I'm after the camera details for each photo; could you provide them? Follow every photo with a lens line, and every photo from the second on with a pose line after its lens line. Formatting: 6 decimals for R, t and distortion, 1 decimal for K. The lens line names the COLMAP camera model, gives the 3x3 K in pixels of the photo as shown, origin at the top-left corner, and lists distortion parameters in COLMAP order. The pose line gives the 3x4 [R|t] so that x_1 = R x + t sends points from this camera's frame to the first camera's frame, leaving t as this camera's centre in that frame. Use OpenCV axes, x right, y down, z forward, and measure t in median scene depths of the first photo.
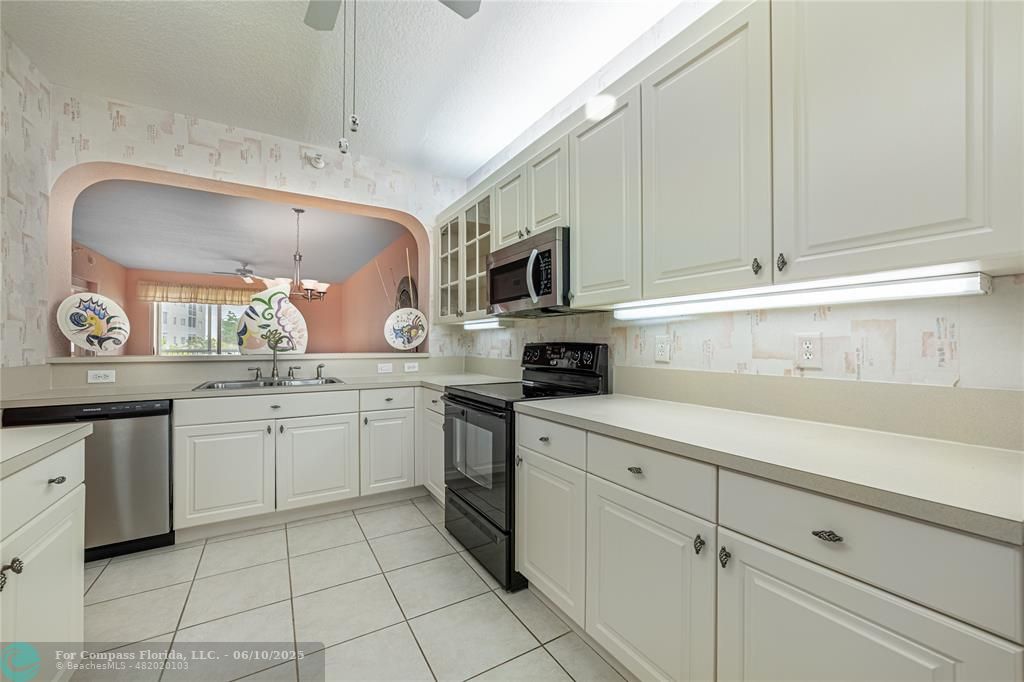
lens RADIAL K [[406.9, 0, 516.7], [0, 406.9, 342.1], [0, 0, 1]] dist [-0.000991, 0.002239]
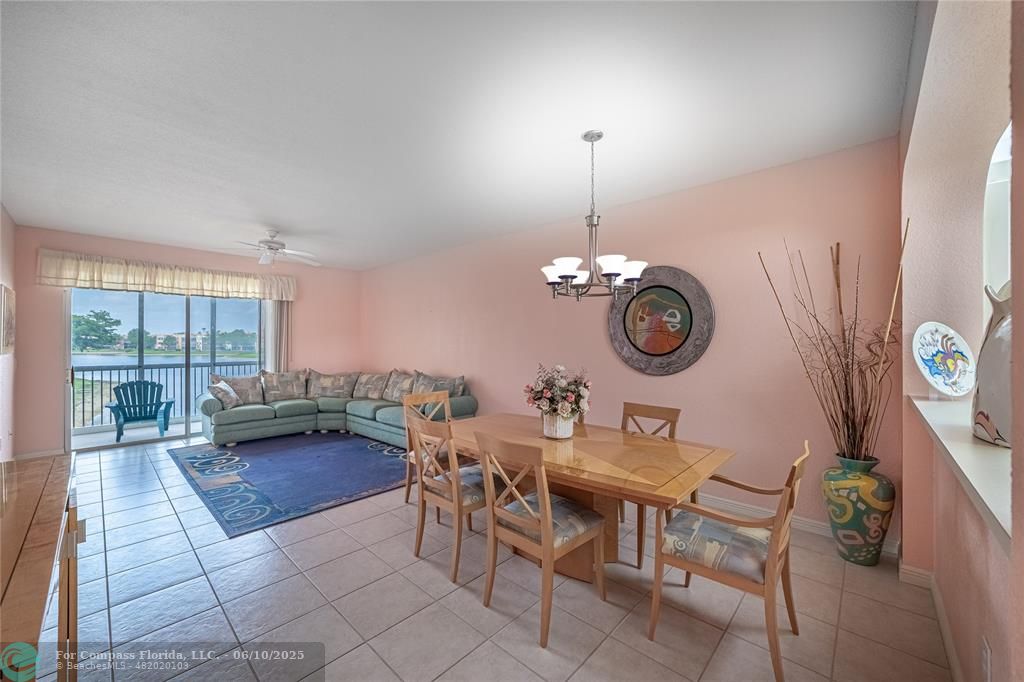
lens RADIAL K [[406.9, 0, 513.9], [0, 406.9, 342.2], [0, 0, 1]] dist [-0.000991, 0.002239]
pose [[0.962679, -0.001806, 0.270639, -1.207933], [-0.000101, 0.999975, 0.007031, -0.071519], [-0.270645, -0.006796, 0.962655, 0.740267]]
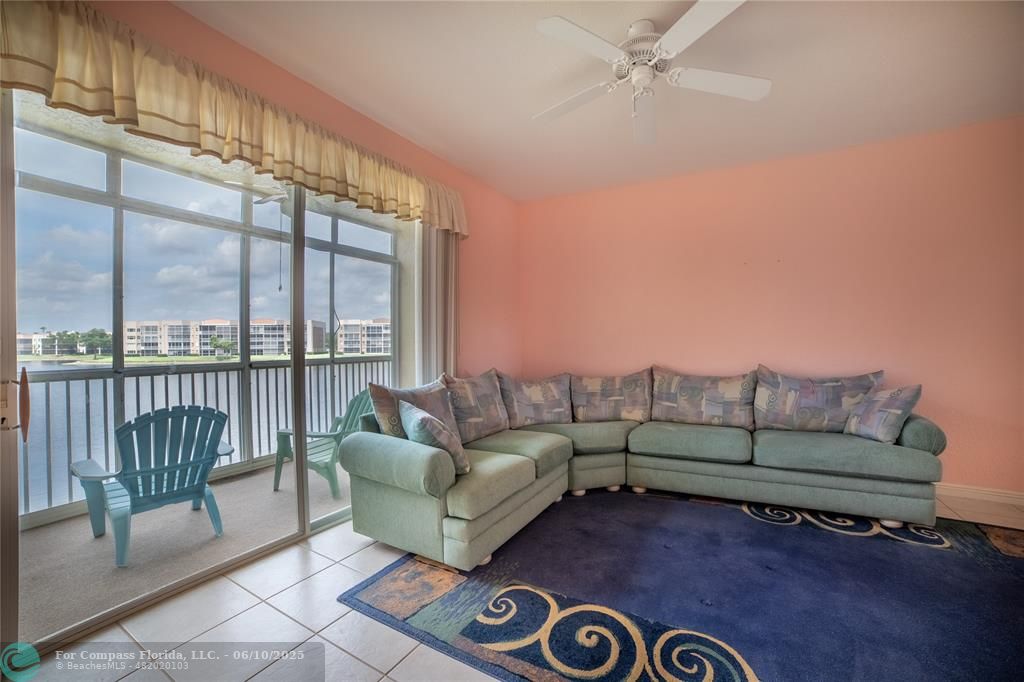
lens RADIAL K [[424.8, 0, 514.5], [0, 424.8, 345.6], [0, 0, 1]] dist [-0.000378, 0.000829]
pose [[0.861889, -0.005462, 0.507068, -2.194374], [0.002453, 0.999975, 0.006601, 0.005726], [-0.507092, -0.004446, 0.861881, 2.016304]]
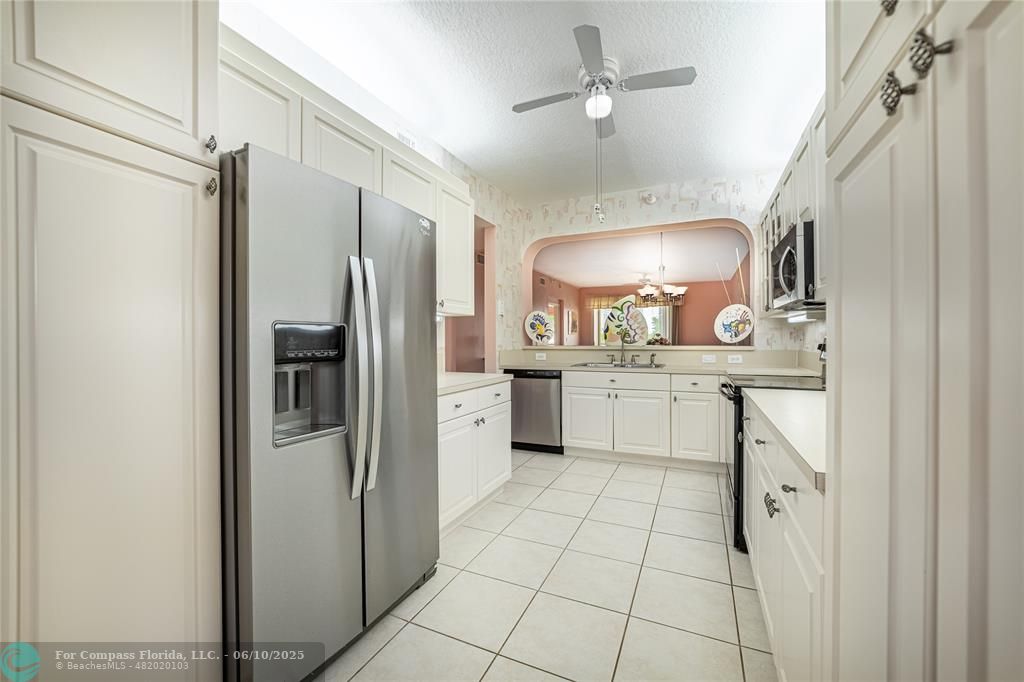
lens RADIAL K [[406.9, 0, 517.2], [0, 406.9, 340.5], [0, 0, 1]] dist [-0.000991, 0.002239]
pose [[0.572702, -0.000573, -0.819763, 0.342694], [0.009465, 0.999938, 0.005913, 0.000010], [0.819709, -0.011146, 0.572672, -0.108914]]
